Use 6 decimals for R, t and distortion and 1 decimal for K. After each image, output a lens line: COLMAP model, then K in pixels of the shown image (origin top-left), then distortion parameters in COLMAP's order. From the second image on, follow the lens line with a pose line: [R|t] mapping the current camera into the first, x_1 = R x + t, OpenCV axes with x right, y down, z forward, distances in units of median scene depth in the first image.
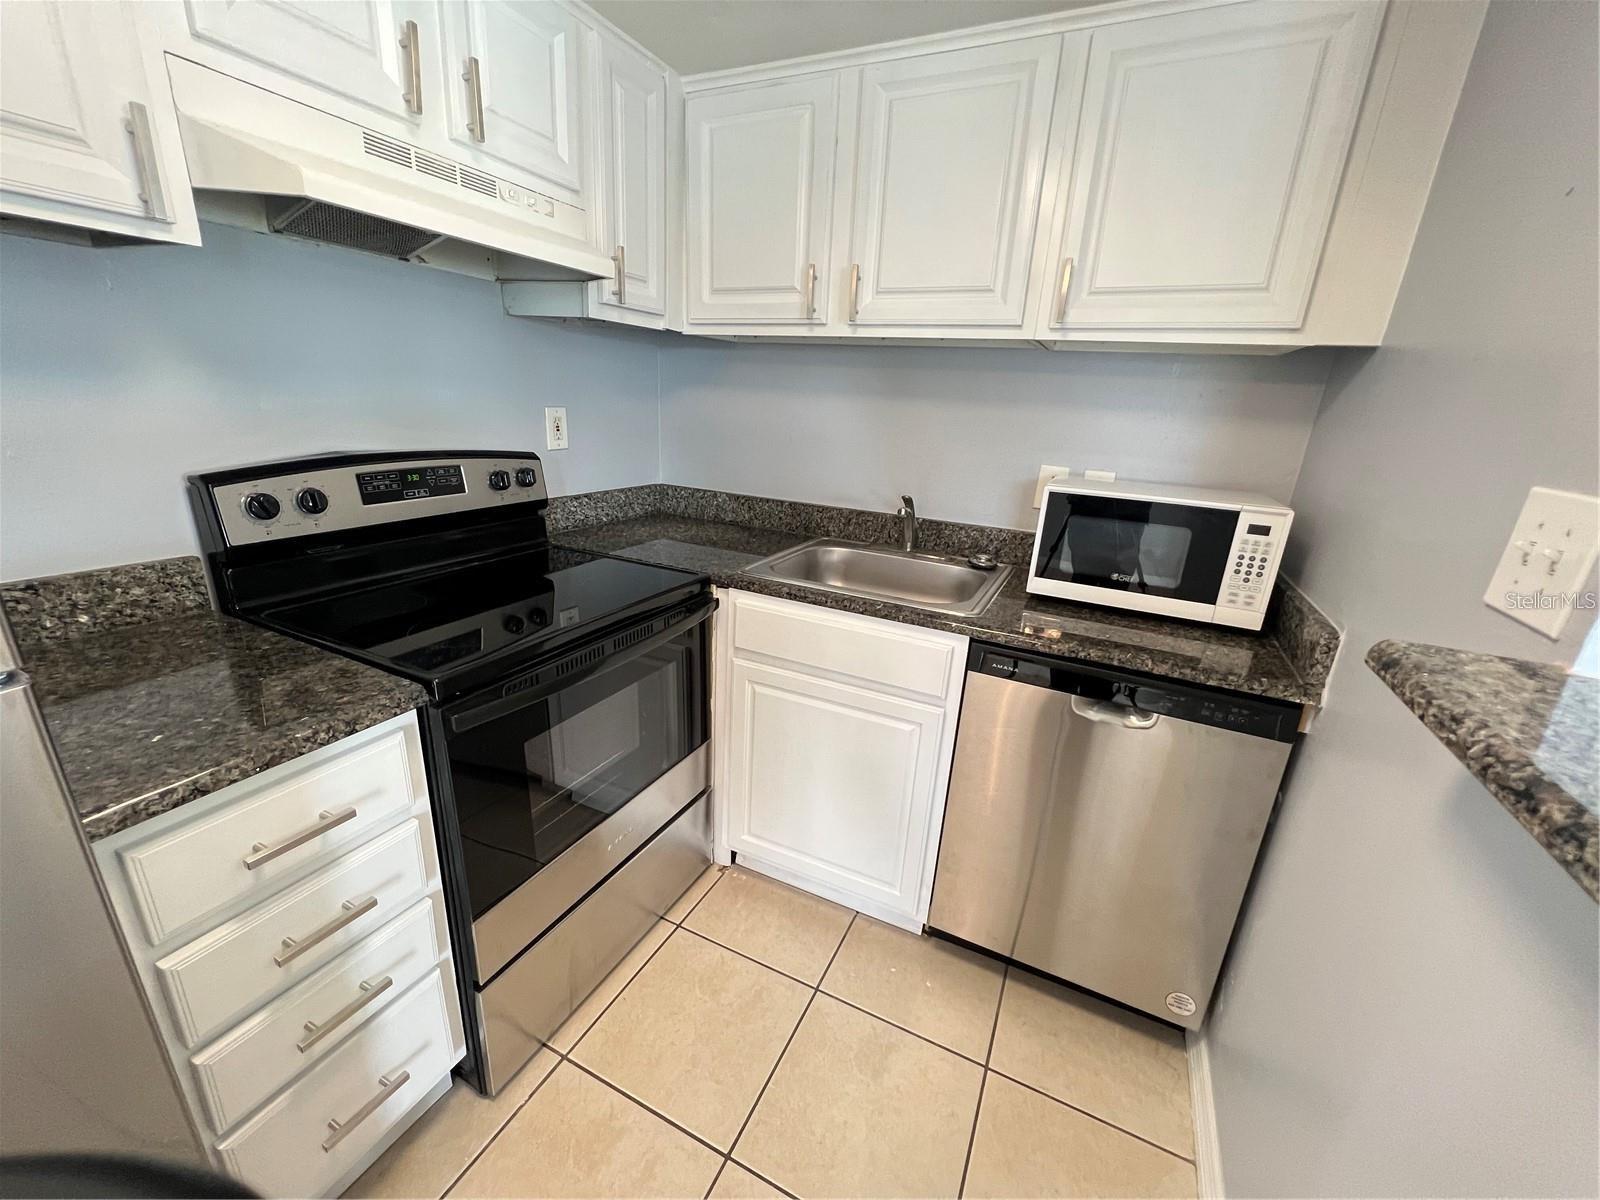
lens RADIAL K [[643.7, 0, 803.1], [0, 643.7, 606.6], [0, 0, 1]] dist [-0.001809, 0.000431]
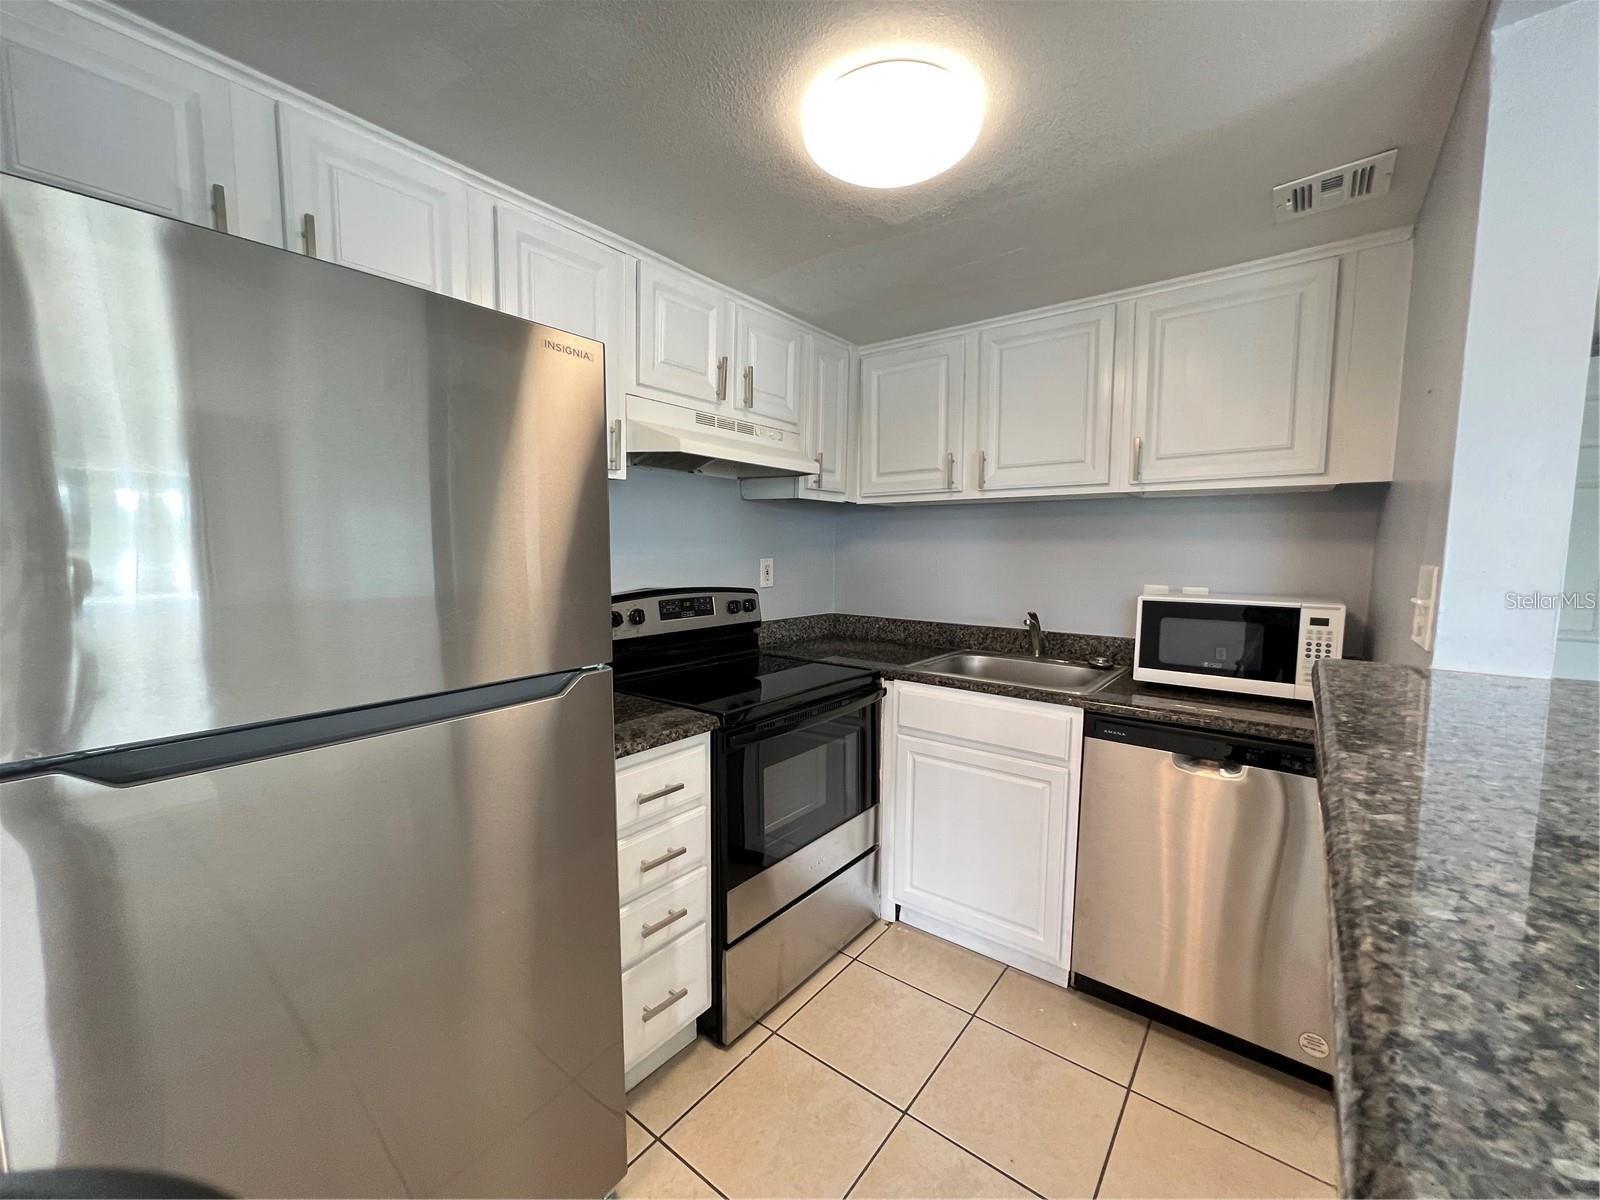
lens RADIAL K [[643.7, 0, 800.7], [0, 643.7, 606.7], [0, 0, 1]] dist [-0.001809, 0.000431]
pose [[0.976105, -0.028638, -0.215404, -0.013582], [-0.021538, 0.973646, -0.227045, 0.148174], [0.216230, 0.226259, 0.949764, -0.394997]]
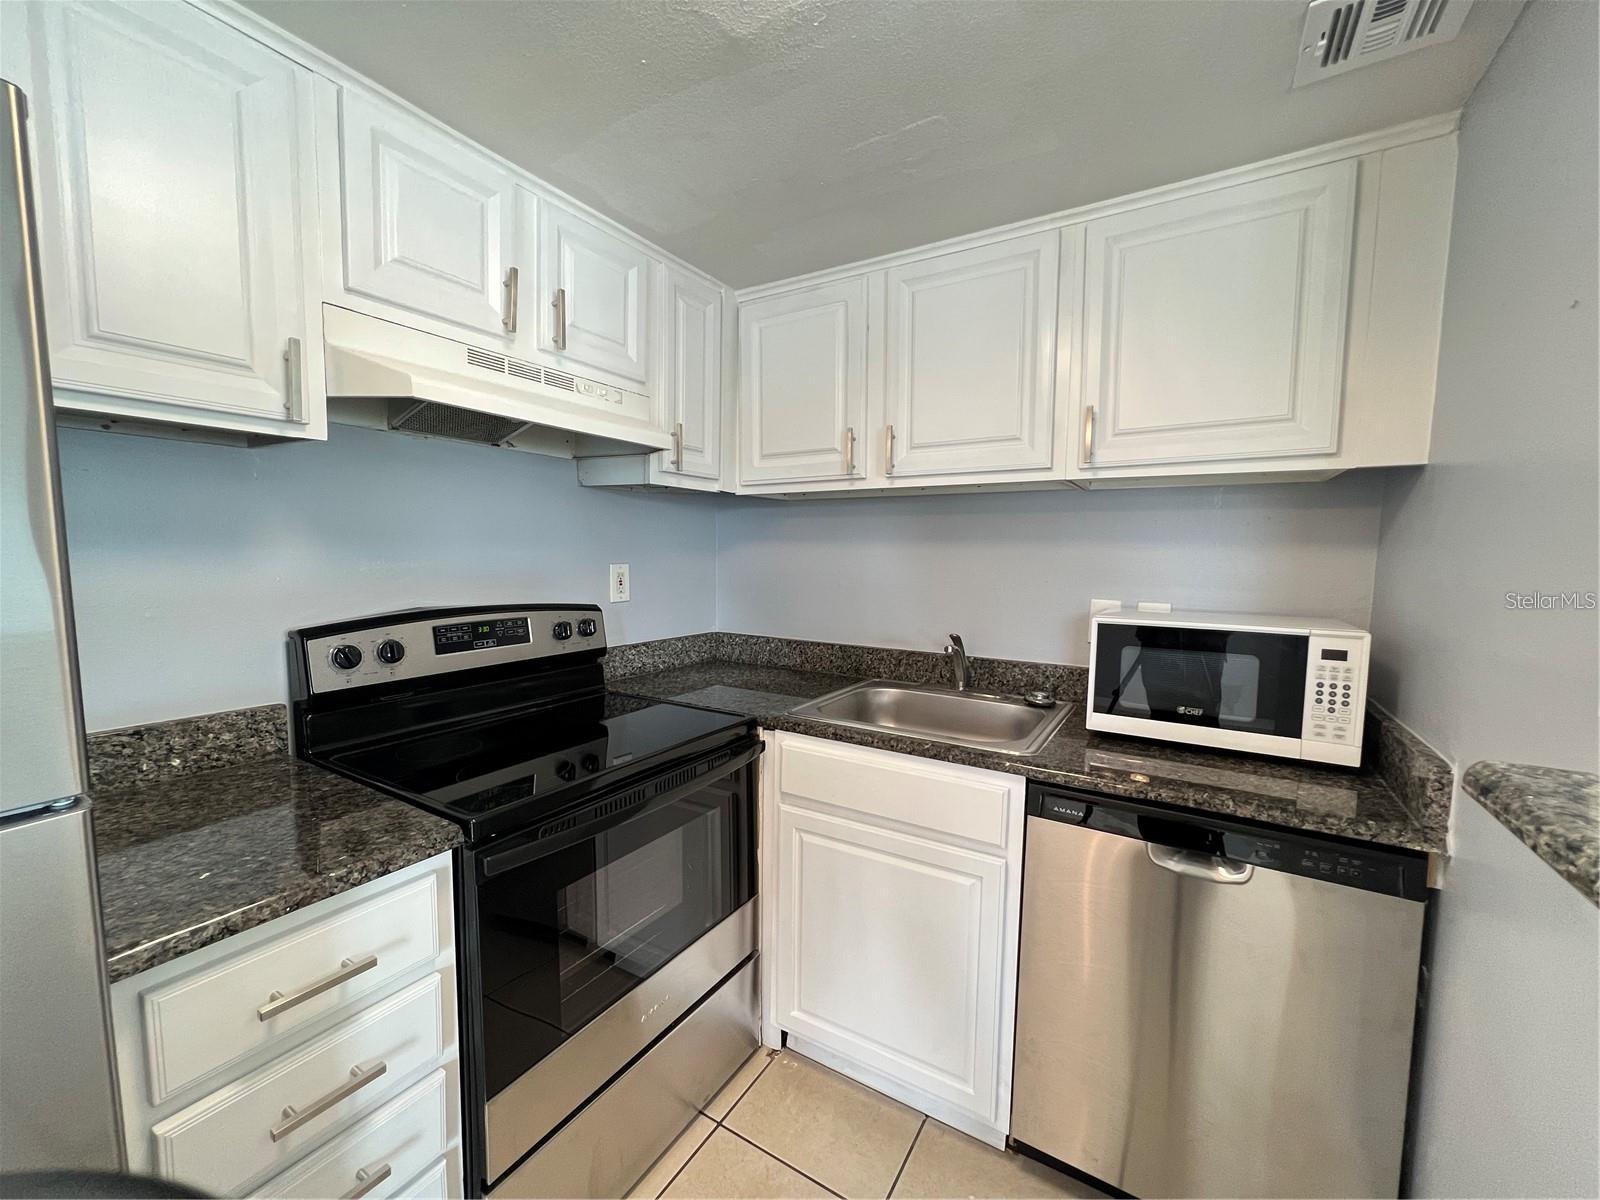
lens RADIAL K [[643.7, 0, 802.1], [0, 643.7, 604.4], [0, 0, 1]] dist [-0.001809, 0.000431]
pose [[0.994153, -0.034848, -0.102199, 0.038205], [0.009929, 0.971981, -0.234850, 0.018460], [0.107519, 0.232462, 0.966644, 0.002174]]
